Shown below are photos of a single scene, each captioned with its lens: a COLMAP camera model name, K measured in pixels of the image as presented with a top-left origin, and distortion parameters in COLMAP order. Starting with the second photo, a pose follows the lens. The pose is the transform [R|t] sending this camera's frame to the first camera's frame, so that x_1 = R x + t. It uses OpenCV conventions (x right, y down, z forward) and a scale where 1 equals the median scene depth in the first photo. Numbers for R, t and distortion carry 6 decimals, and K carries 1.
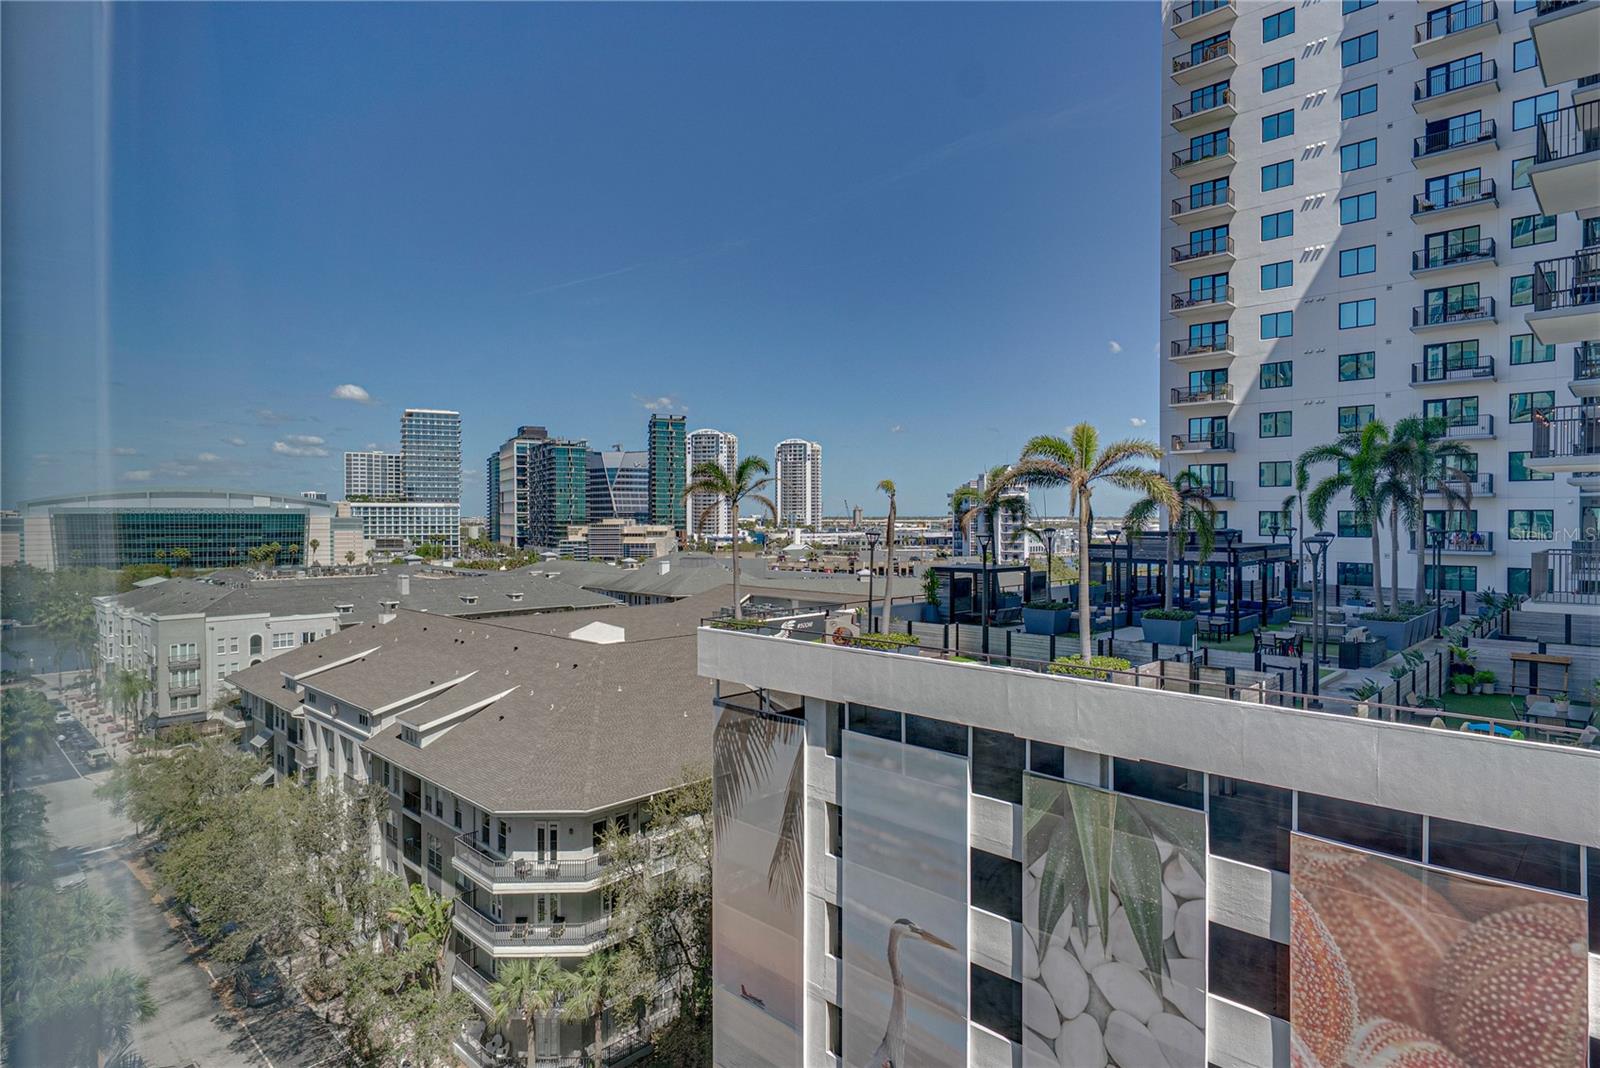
lens RADIAL K [[876.9, 0, 798.2], [0, 876.9, 528.7], [0, 0, 1]] dist [0.003703, -0.002276]
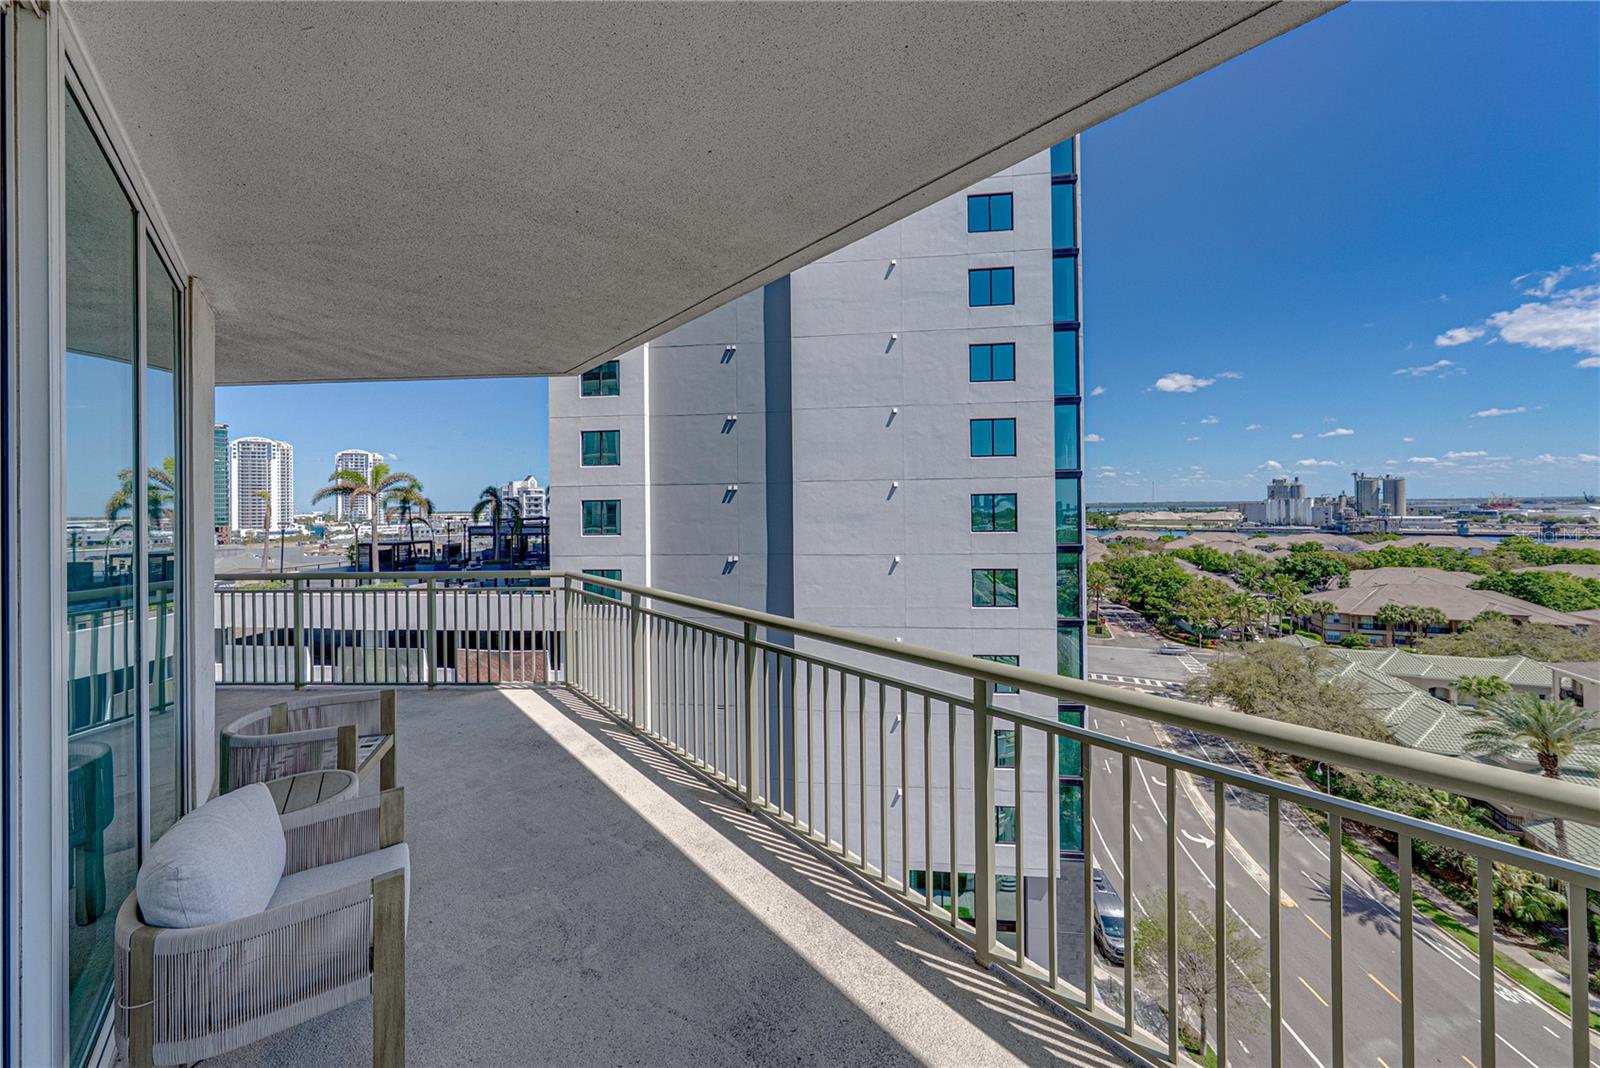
lens RADIAL K [[555.0, 0, 801.0], [0, 555.0, 503.0], [0, 0, 1]] dist [-0.003150, 0.000611]
pose [[0.784216, -0.005151, 0.620466, 0.133771], [0.020897, 0.999618, -0.018114, 0.004415], [-0.620135, 0.027171, 0.784024, -0.250197]]
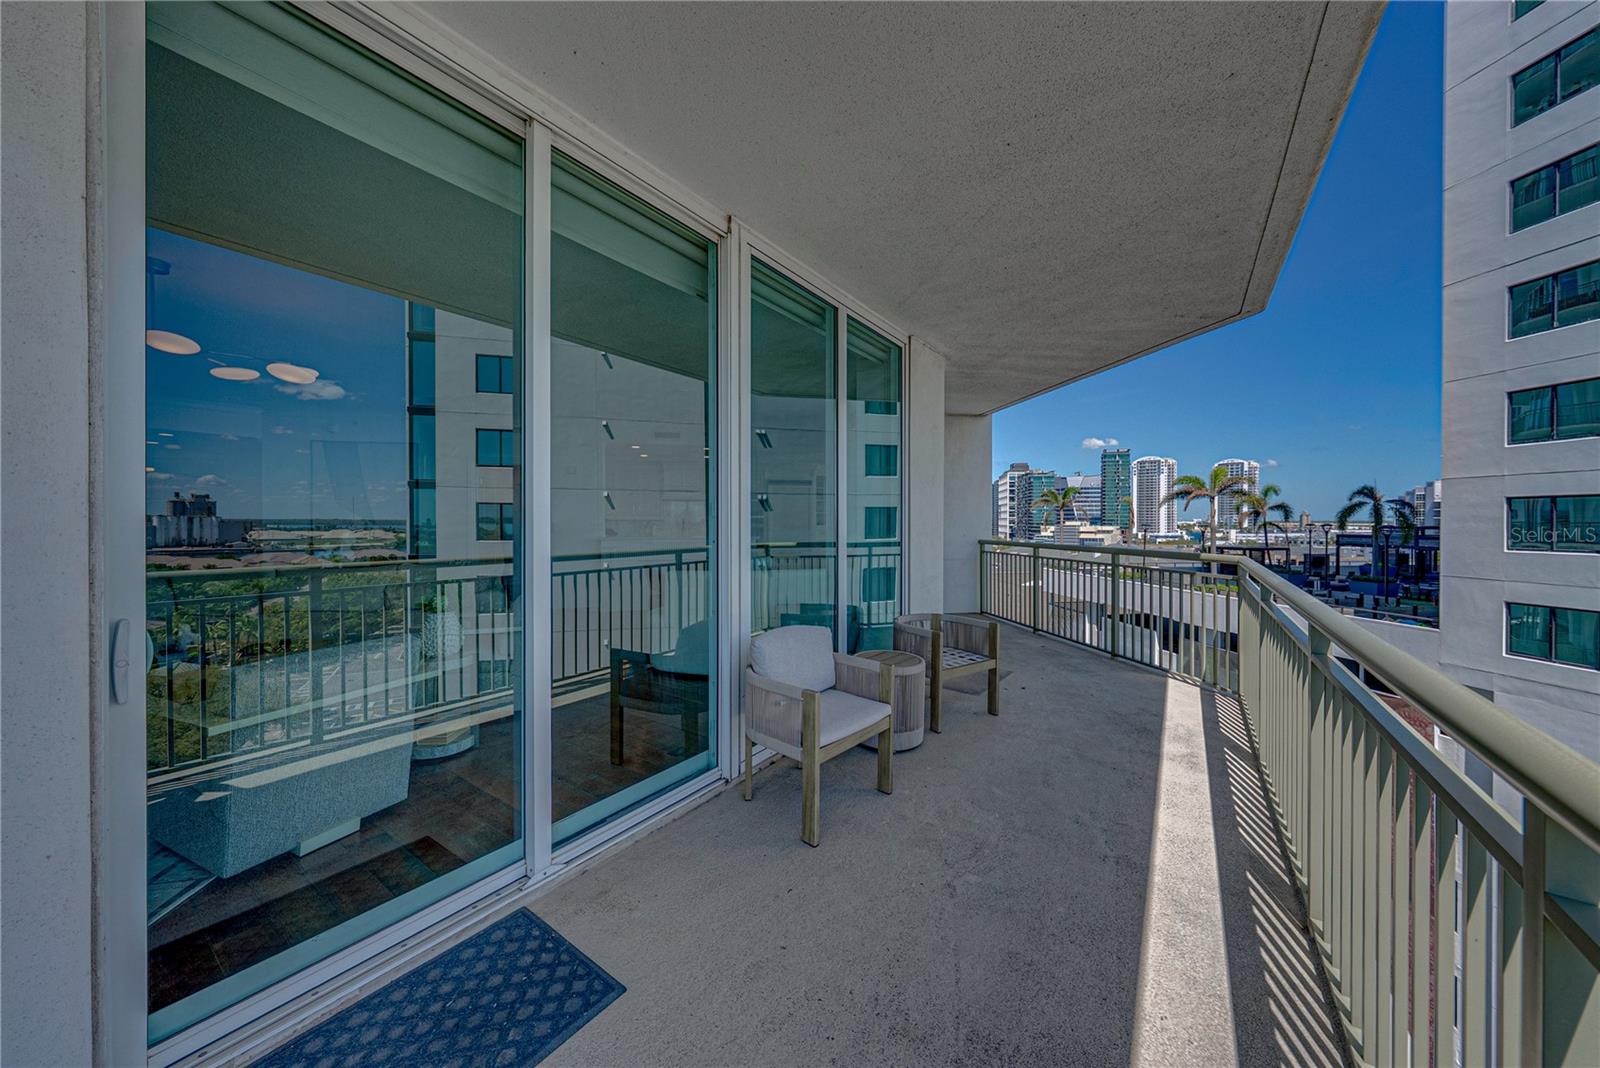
lens RADIAL K [[548.6, 0, 806.3], [0, 548.6, 522.3], [0, 0, 1]] dist [-0.004631, 0.001136]
pose [[0.784744, 0.003570, -0.619809, 0.163726], [-0.009777, 0.999930, -0.006619, 0.010259], [0.619742, 0.011254, 0.784725, -0.247903]]
